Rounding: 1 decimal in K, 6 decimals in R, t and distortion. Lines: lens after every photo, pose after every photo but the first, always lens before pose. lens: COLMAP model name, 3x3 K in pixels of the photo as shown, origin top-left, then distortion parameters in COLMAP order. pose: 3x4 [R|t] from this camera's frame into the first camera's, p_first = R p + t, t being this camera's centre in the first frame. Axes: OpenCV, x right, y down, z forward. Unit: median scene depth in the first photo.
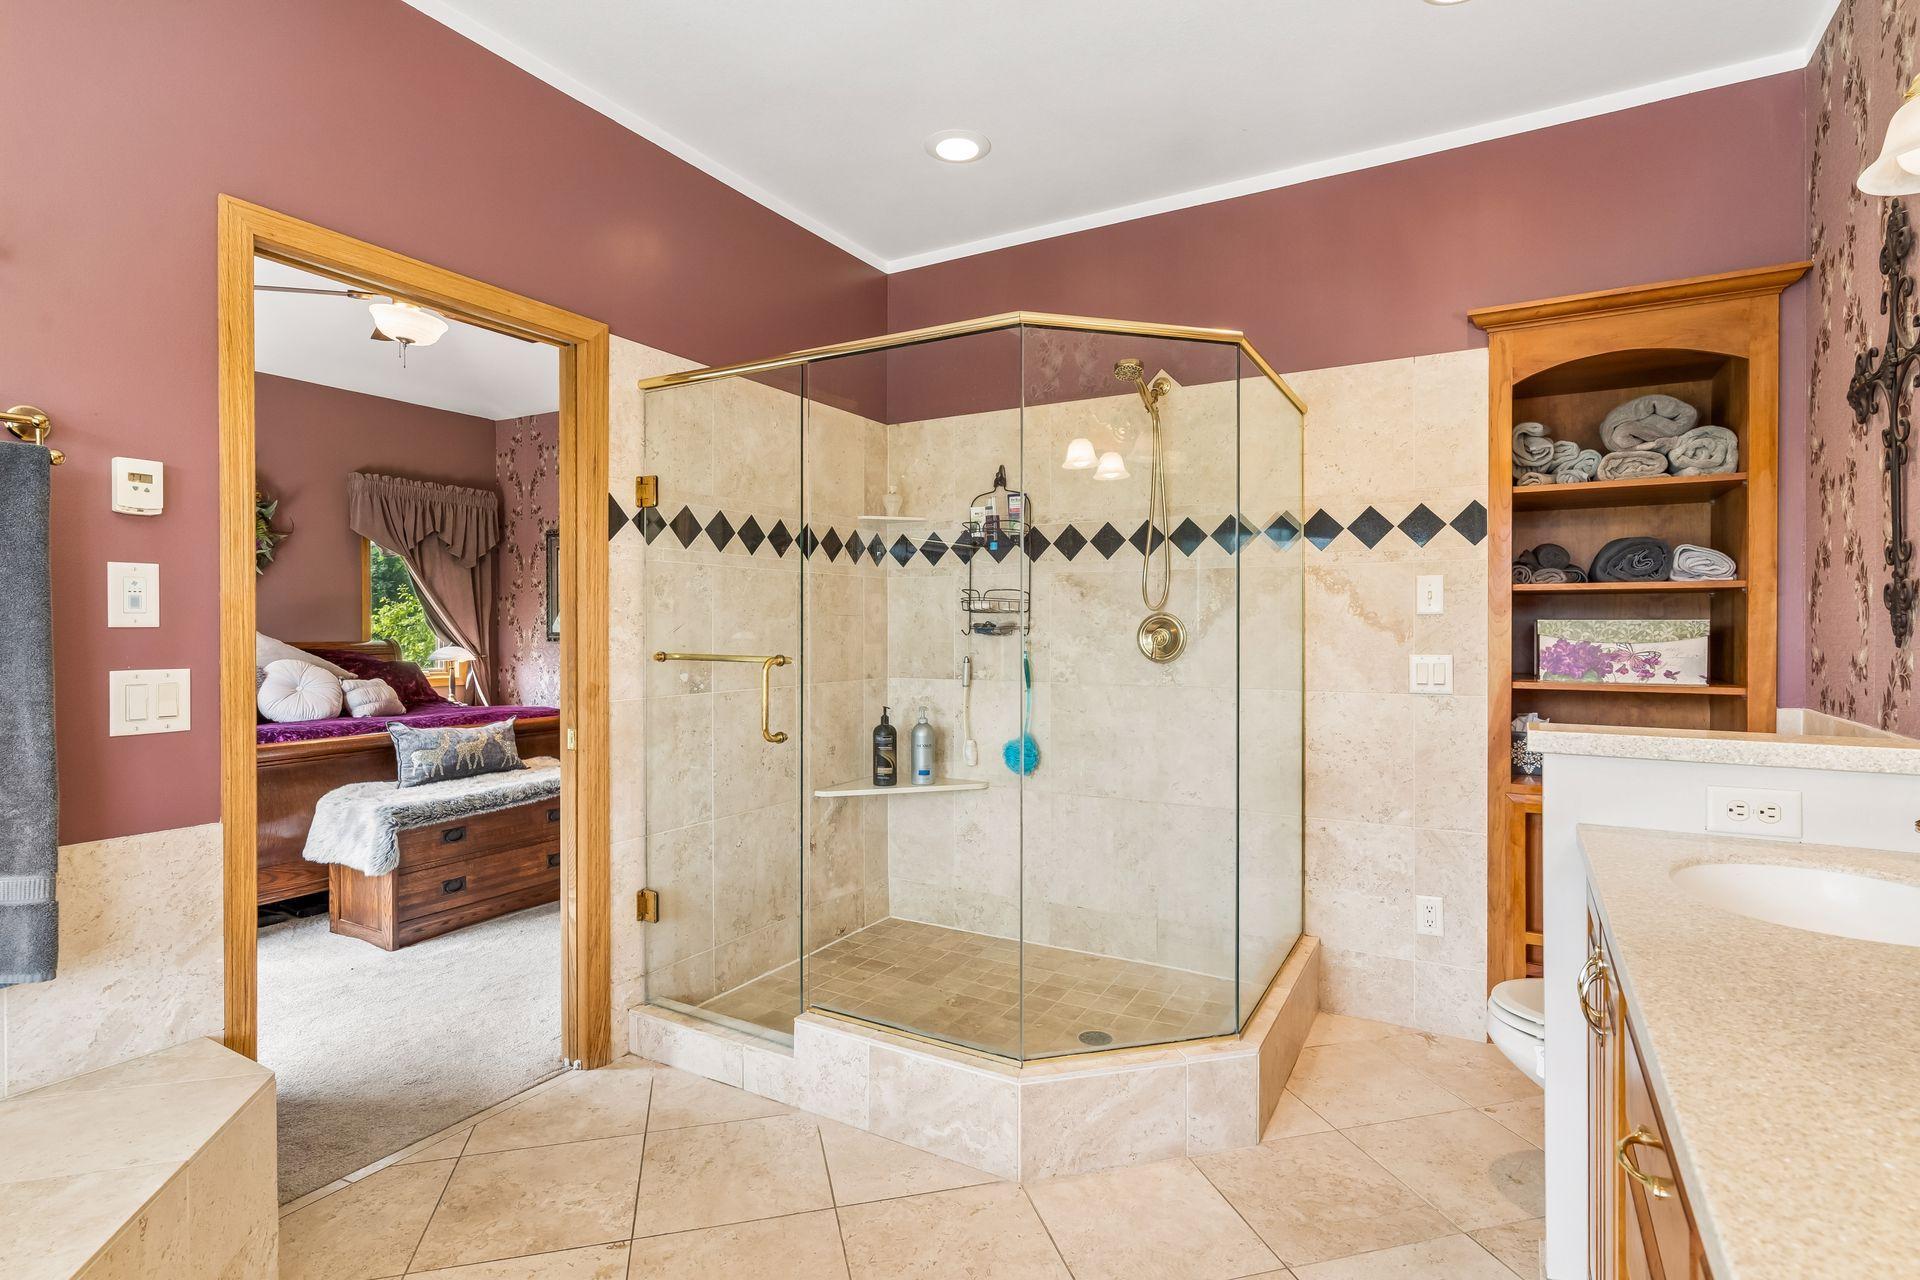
lens RADIAL K [[947.9, 0, 961.9], [0, 947.9, 630.5], [0, 0, 1]] dist [-0.003577, 0.001066]
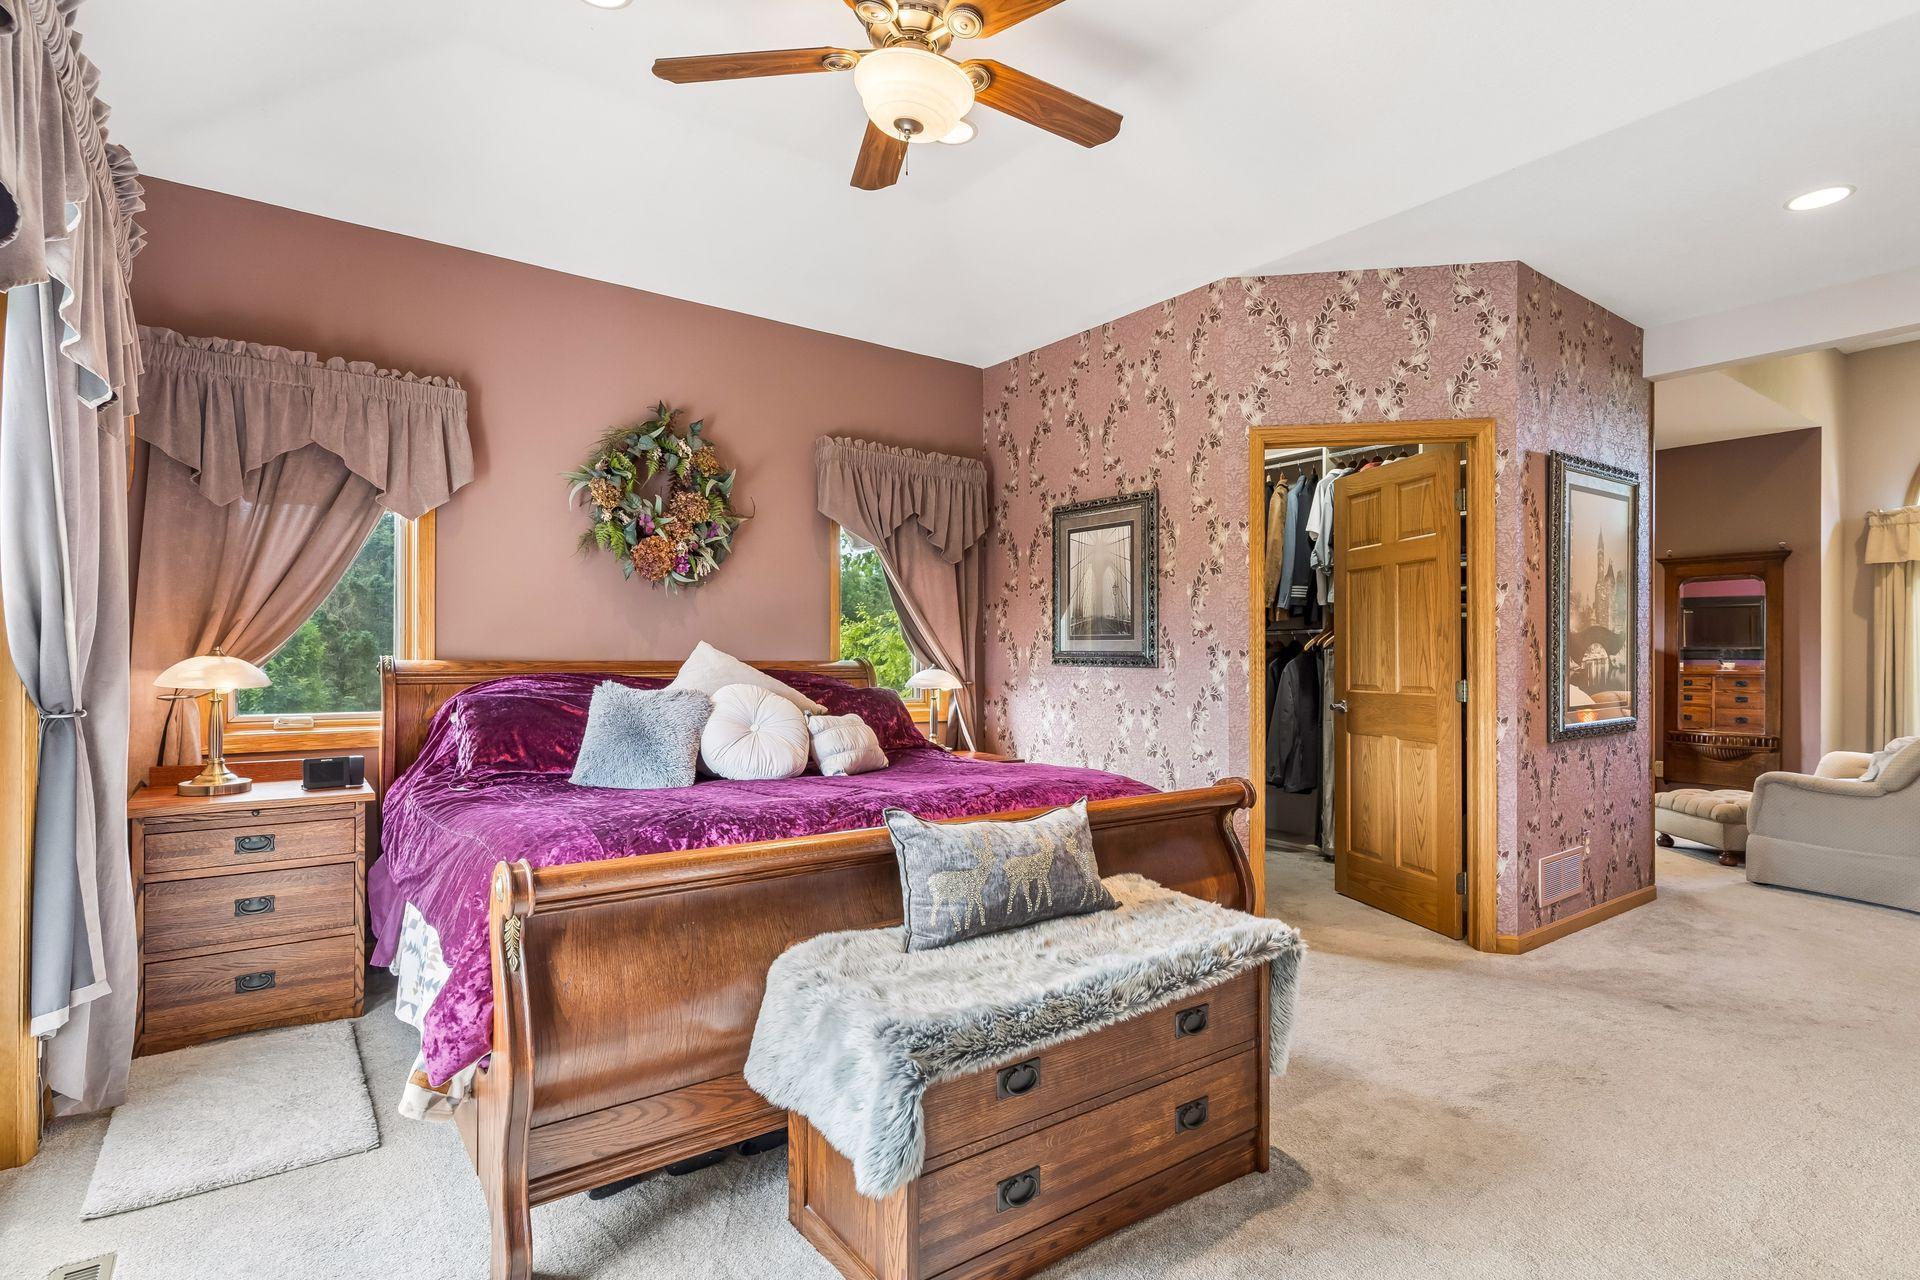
lens RADIAL K [[947.9, 0, 961.9], [0, 947.9, 630.5], [0, 0, 1]] dist [-0.003577, 0.001066]
pose [[0.915816, -0.008111, -0.401517, -0.288023], [-0.004078, 0.999557, -0.029494, 0.010815], [0.401579, 0.028649, 0.915376, 0.431620]]
